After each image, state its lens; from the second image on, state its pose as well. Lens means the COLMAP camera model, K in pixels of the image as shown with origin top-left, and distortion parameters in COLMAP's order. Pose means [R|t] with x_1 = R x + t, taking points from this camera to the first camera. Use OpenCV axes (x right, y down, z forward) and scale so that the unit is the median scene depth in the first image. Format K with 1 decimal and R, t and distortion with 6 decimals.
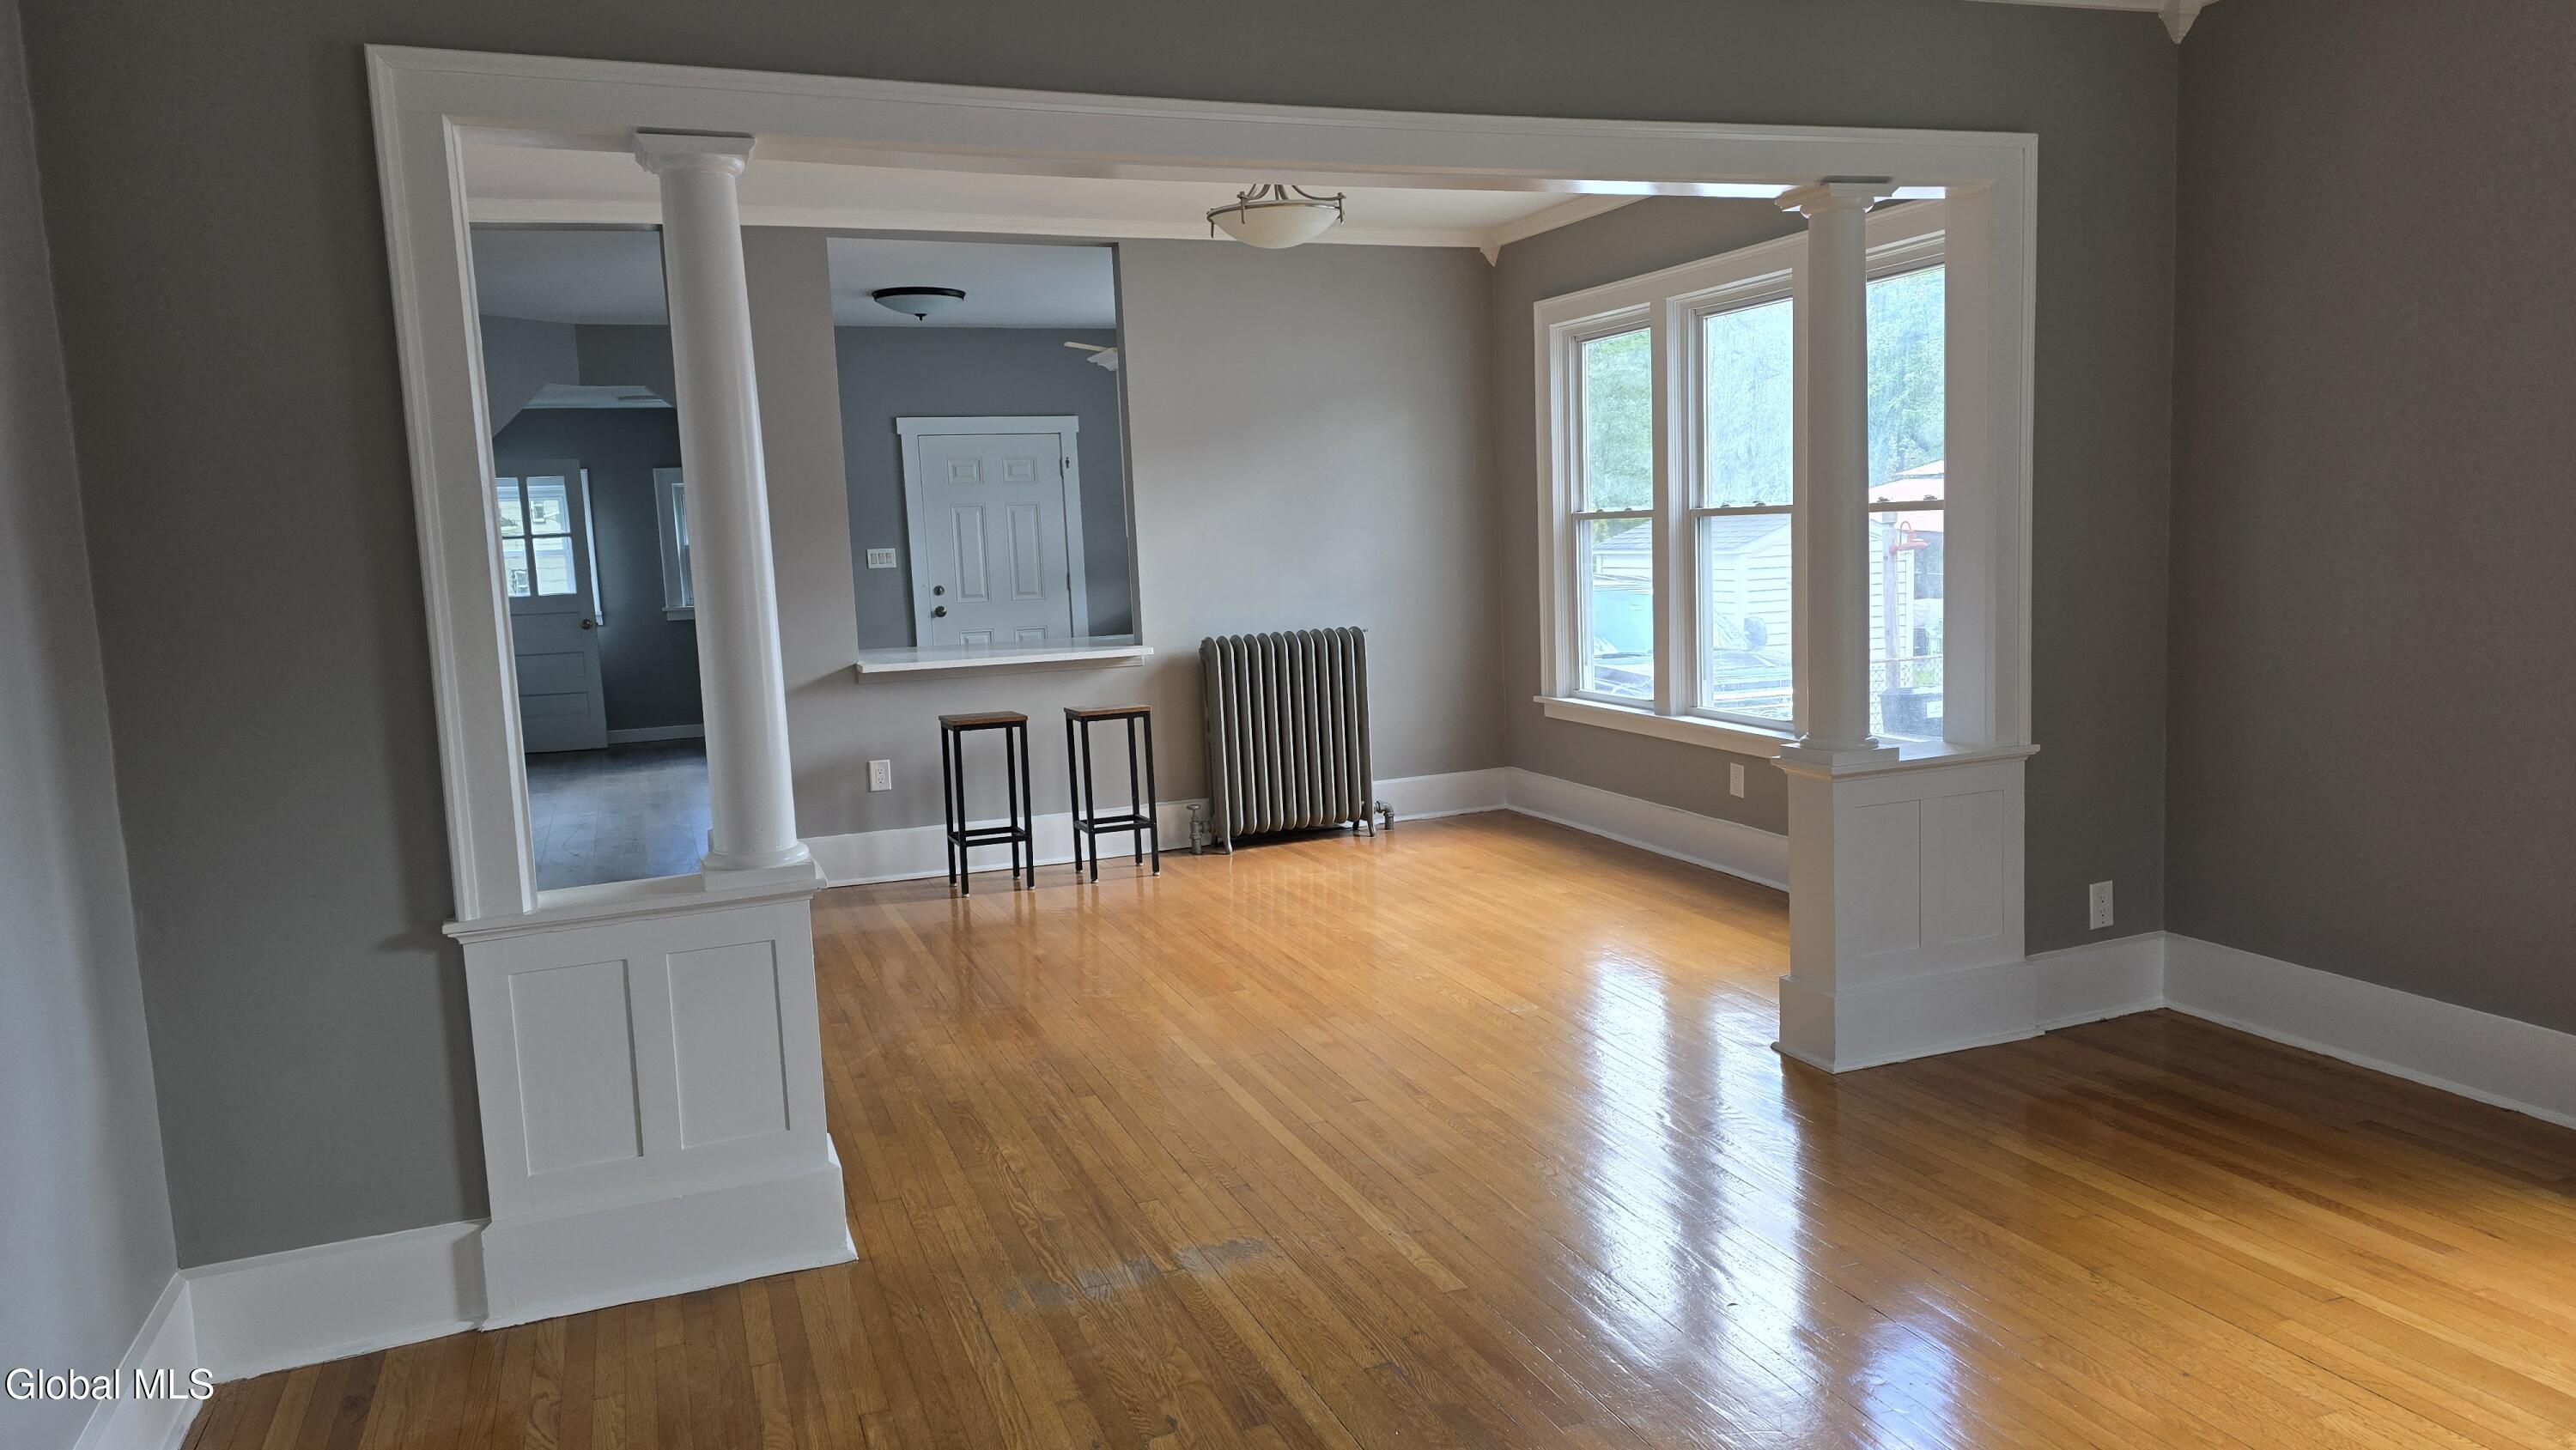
lens RADIAL K [[1722.3, 0, 1318.9], [0, 1722.3, 721.6], [0, 0, 1]] dist [0.120834, -0.125446]
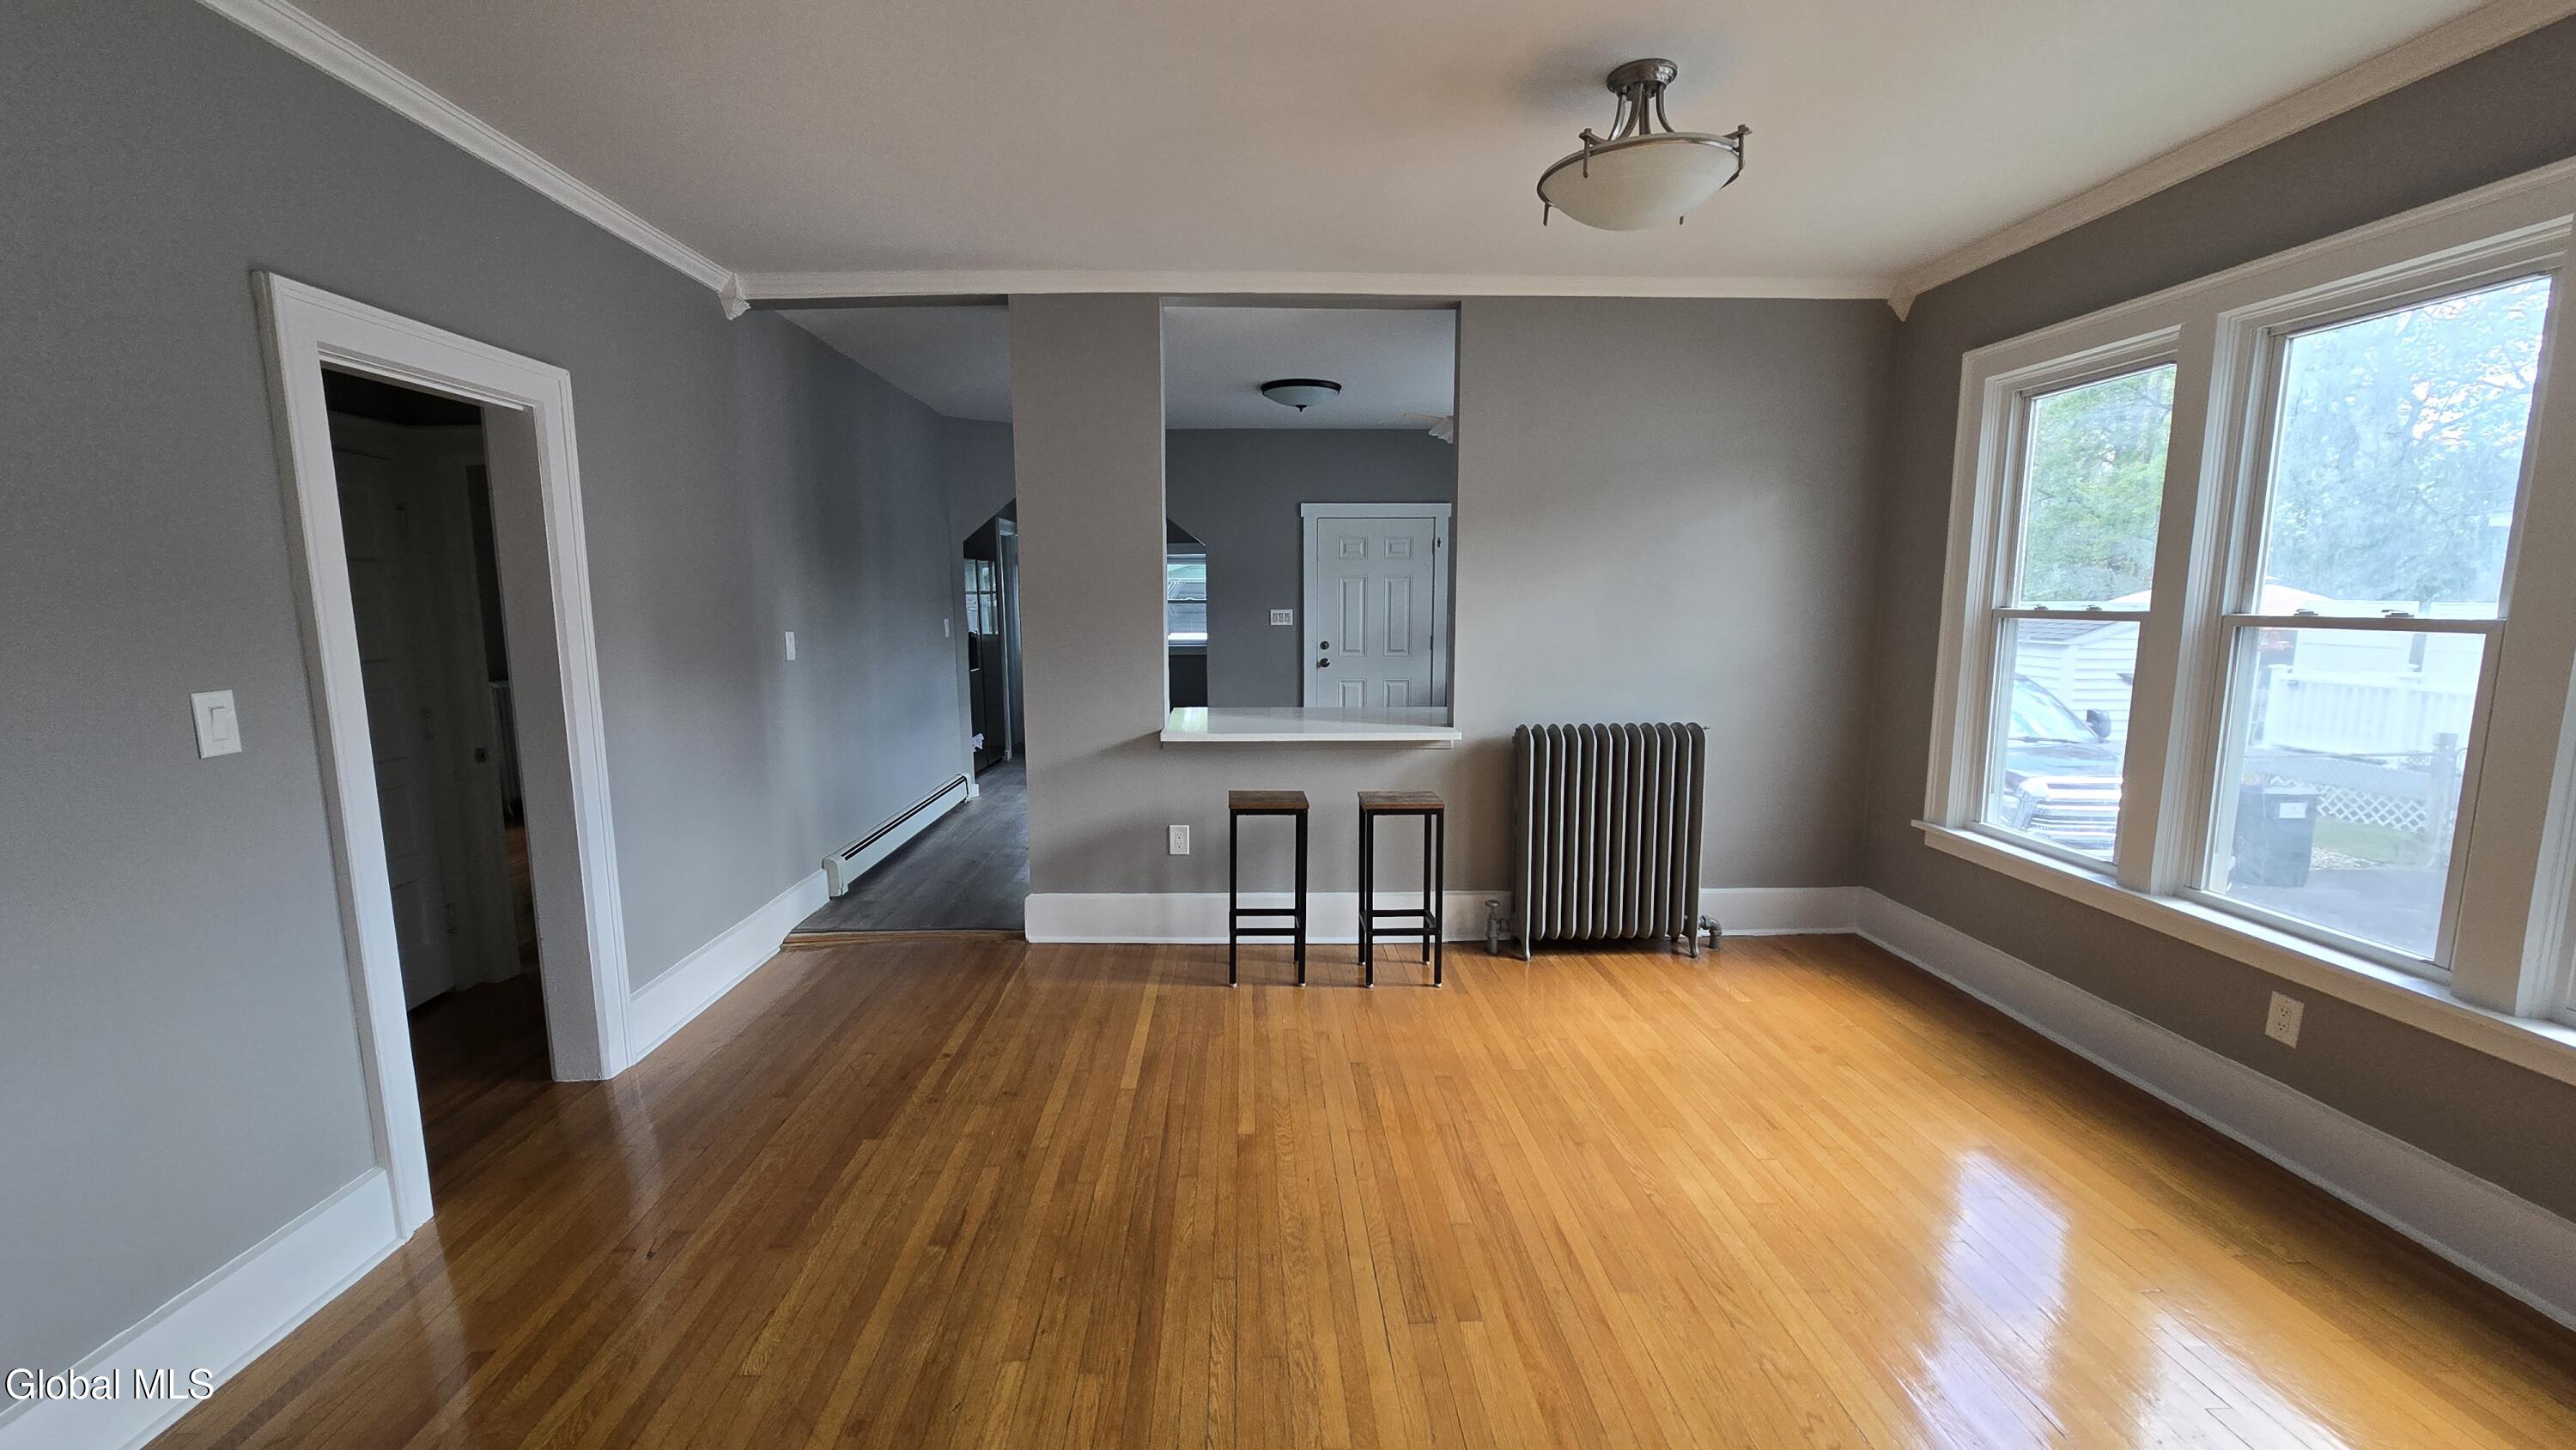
lens RADIAL K [[1020.5, 0, 1269.9], [0, 1020.5, 730.8], [0, 0, 1]] dist [-0.000594, -0.000236]
pose [[0.934418, 0.085070, -0.345869, -0.001774], [-0.076460, 0.996329, 0.038488, -0.061833], [0.347874, -0.009519, 0.937493, 0.476685]]
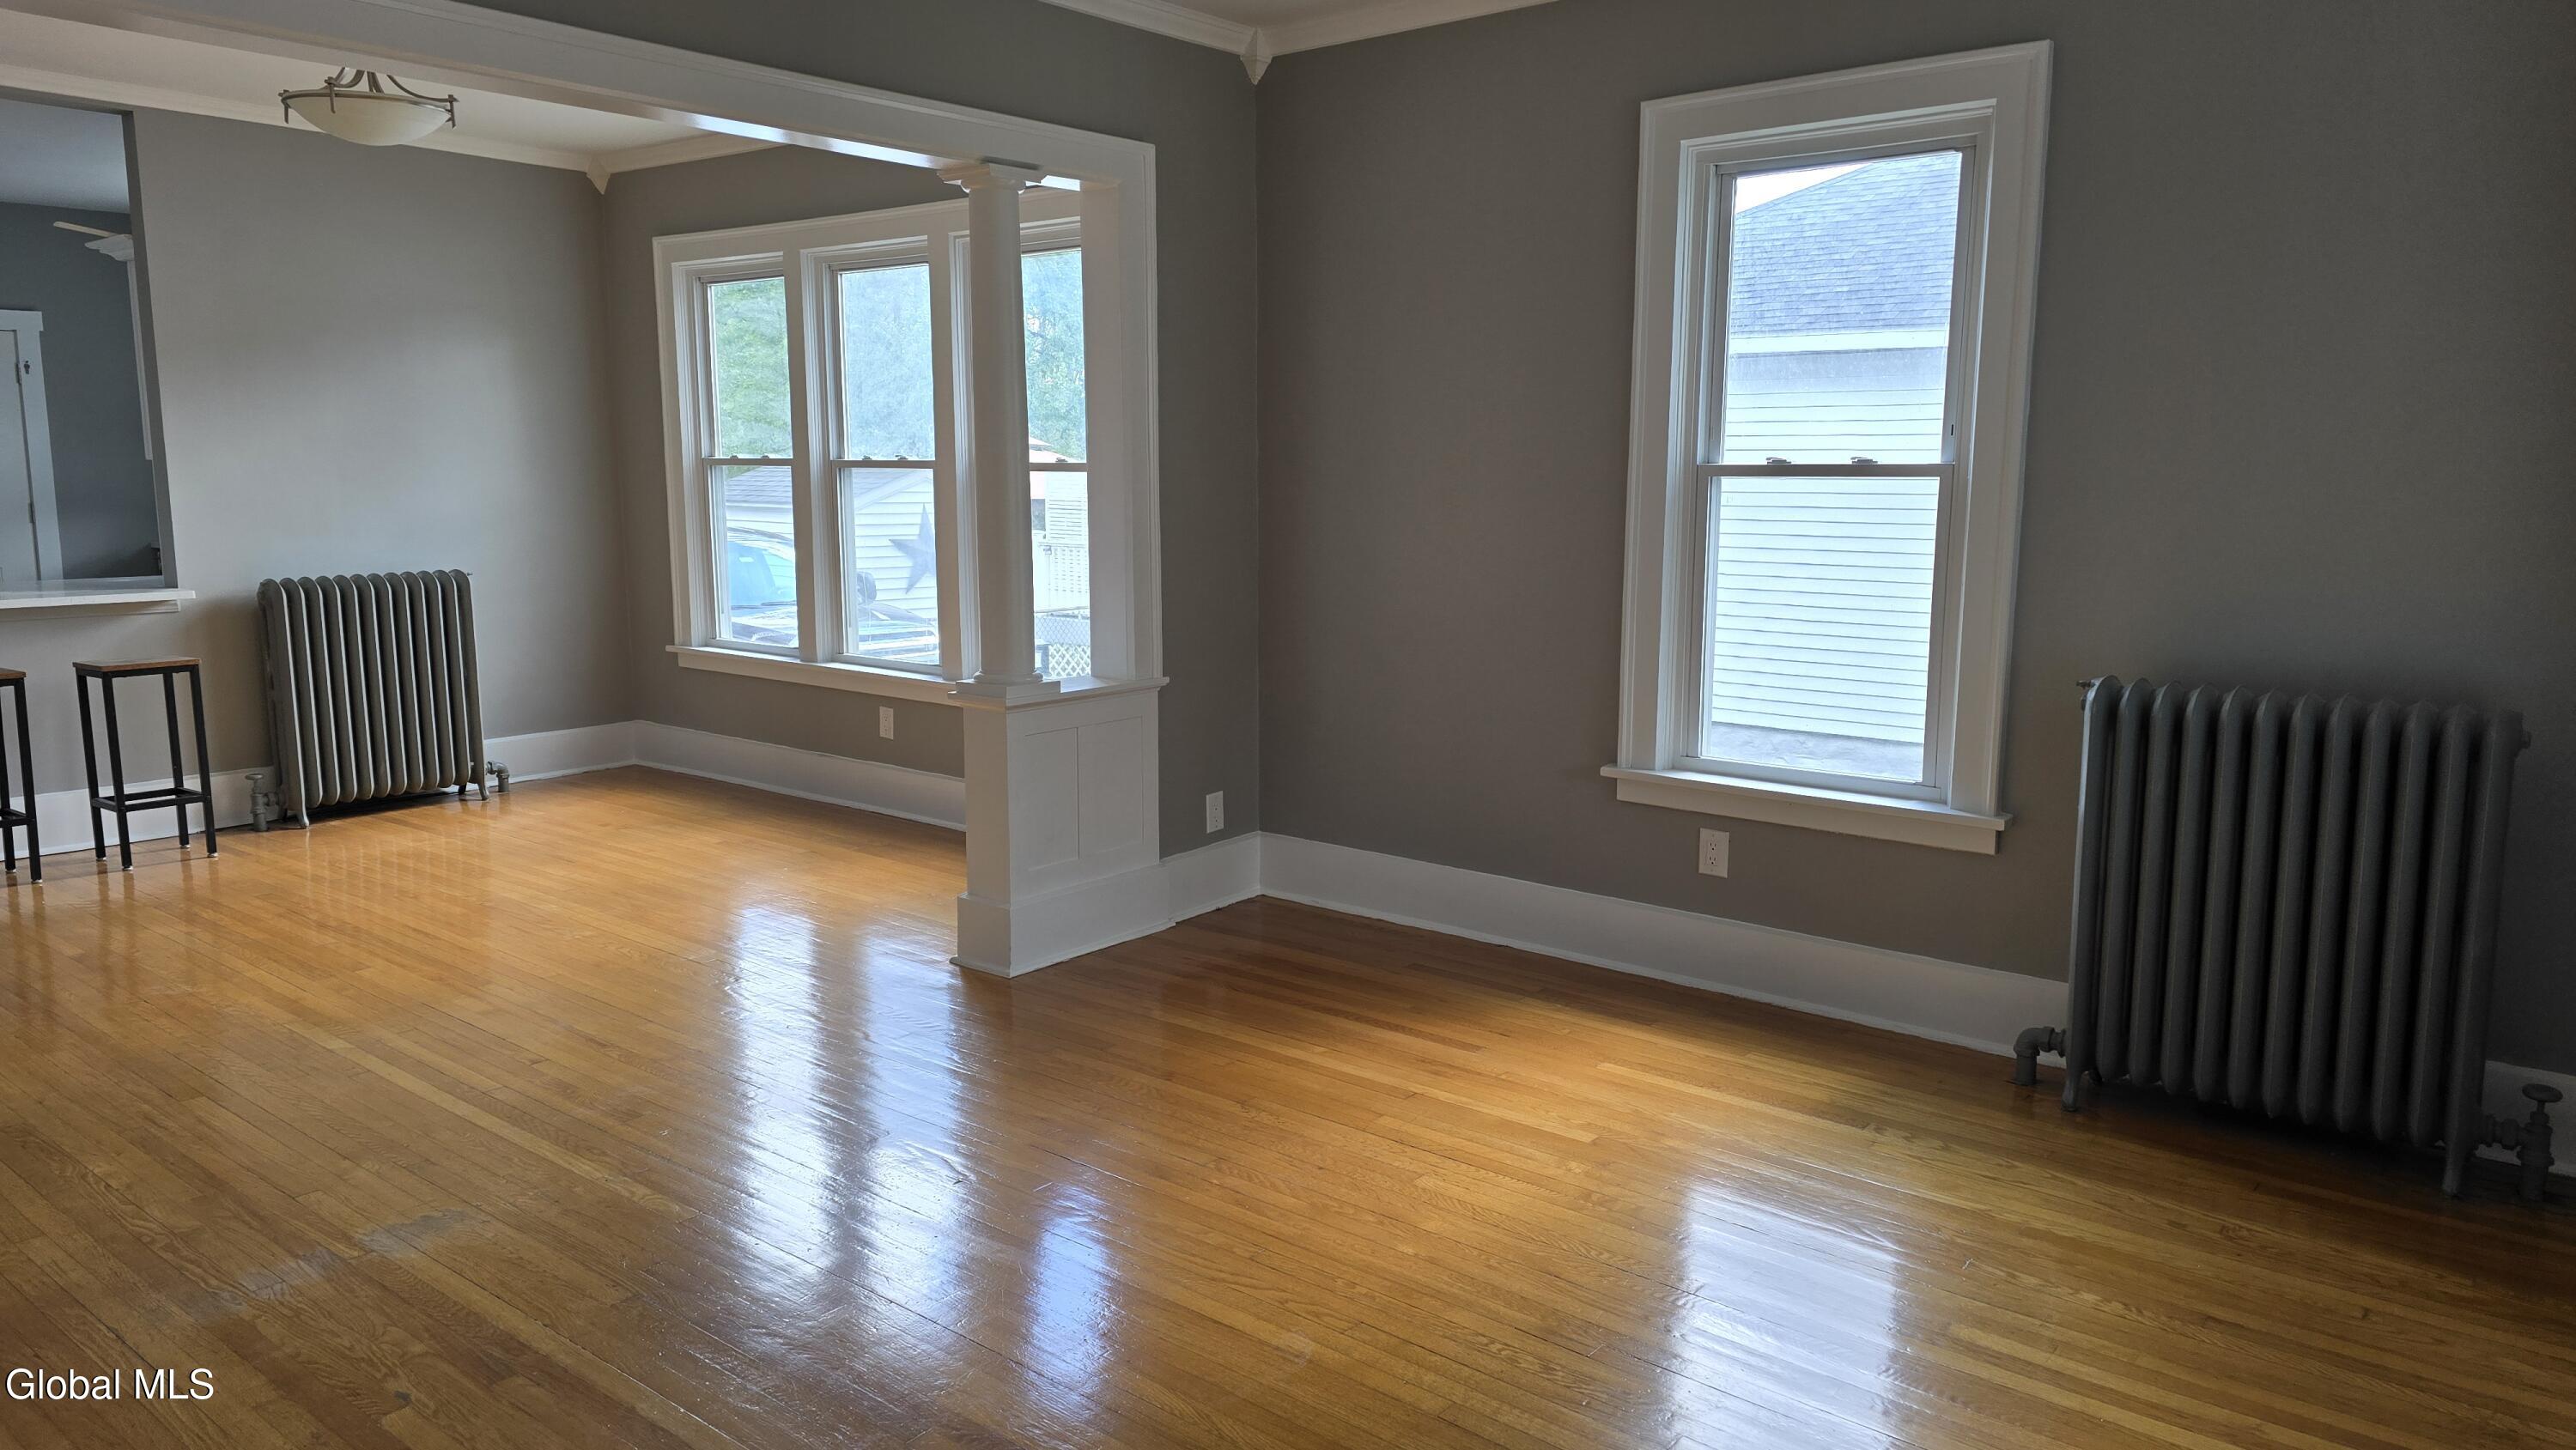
lens RADIAL K [[1717.3, 0, 1286.7], [0, 1717.3, 710.4], [0, 0, 1]] dist [0.070971, -0.044560]
pose [[0.874801, -0.028201, 0.483661, -0.048030], [0.020225, 0.999560, 0.021701, 0.008469], [-0.484060, -0.009202, 0.874986, -0.022086]]
